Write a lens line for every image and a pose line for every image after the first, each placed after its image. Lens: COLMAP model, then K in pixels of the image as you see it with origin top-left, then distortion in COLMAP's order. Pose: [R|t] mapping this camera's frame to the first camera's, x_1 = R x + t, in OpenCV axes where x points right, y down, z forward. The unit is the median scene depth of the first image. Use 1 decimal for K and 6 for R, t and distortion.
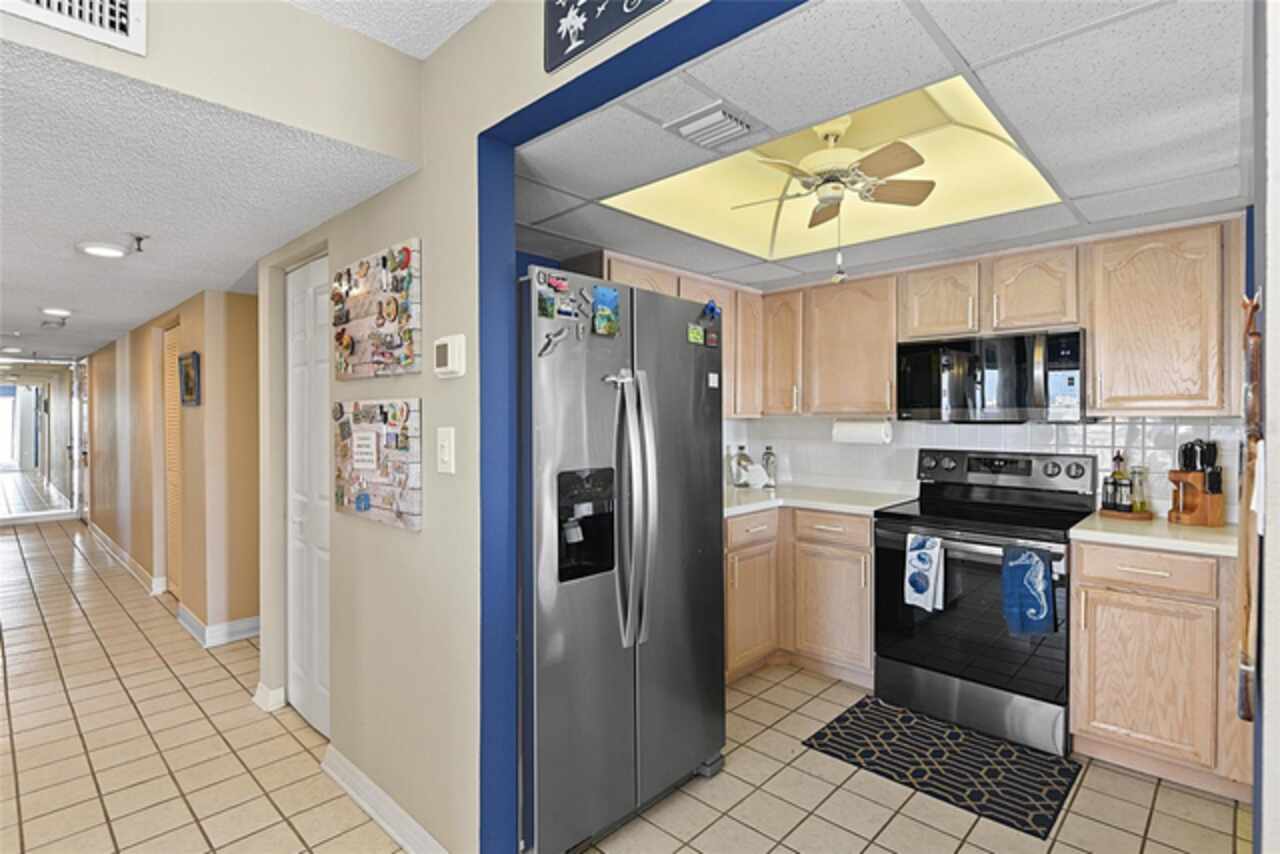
lens RADIAL K [[624.6, 0, 640.6], [0, 624.6, 422.0], [0, 0, 1]] dist [-0.002748, 0.000094]
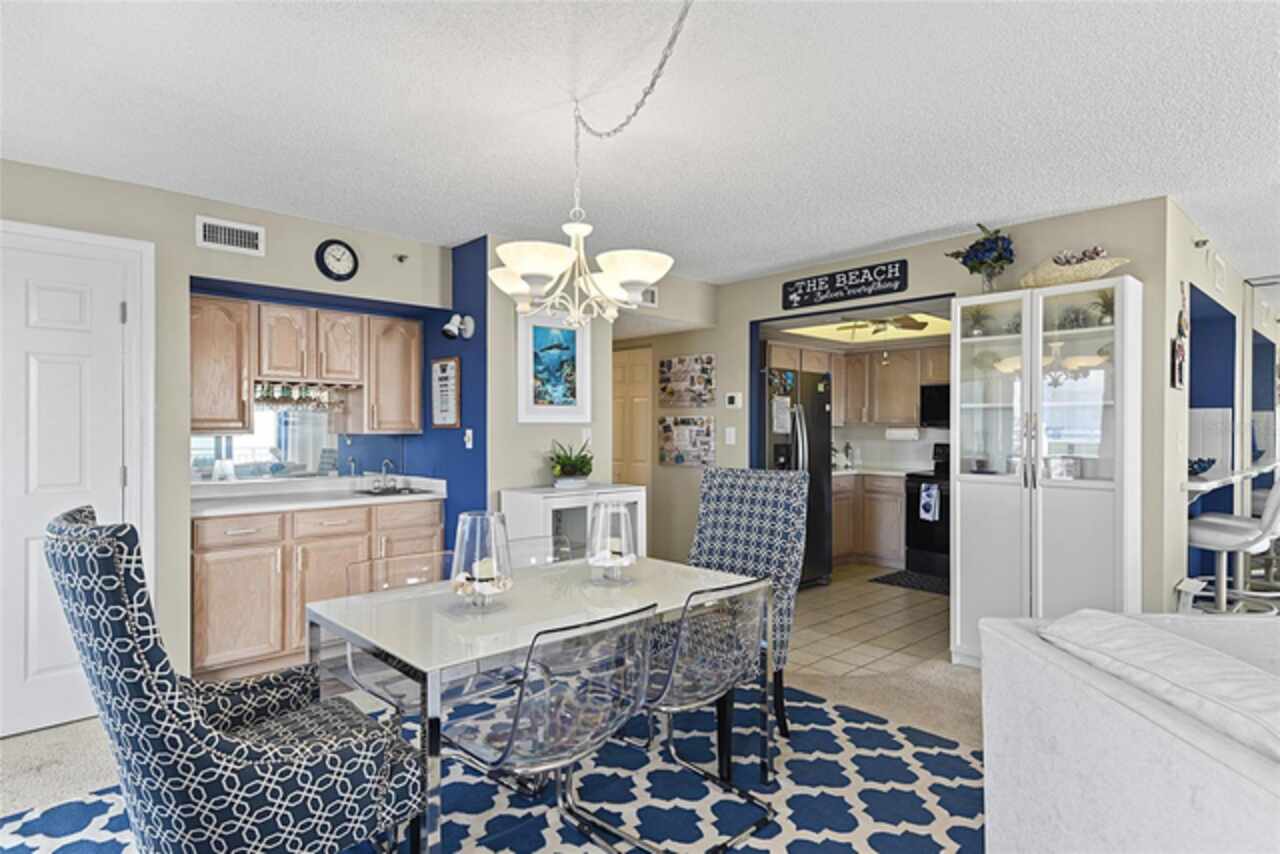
lens RADIAL K [[702.6, 0, 639.1], [0, 702.6, 430.3], [0, 0, 1]] dist [0.004647, 0.000138]
pose [[0.998096, 0.007318, -0.061244, -0.394161], [-0.007516, 0.999967, -0.003002, 0.025316], [0.061220, 0.003456, 0.998118, -1.515907]]
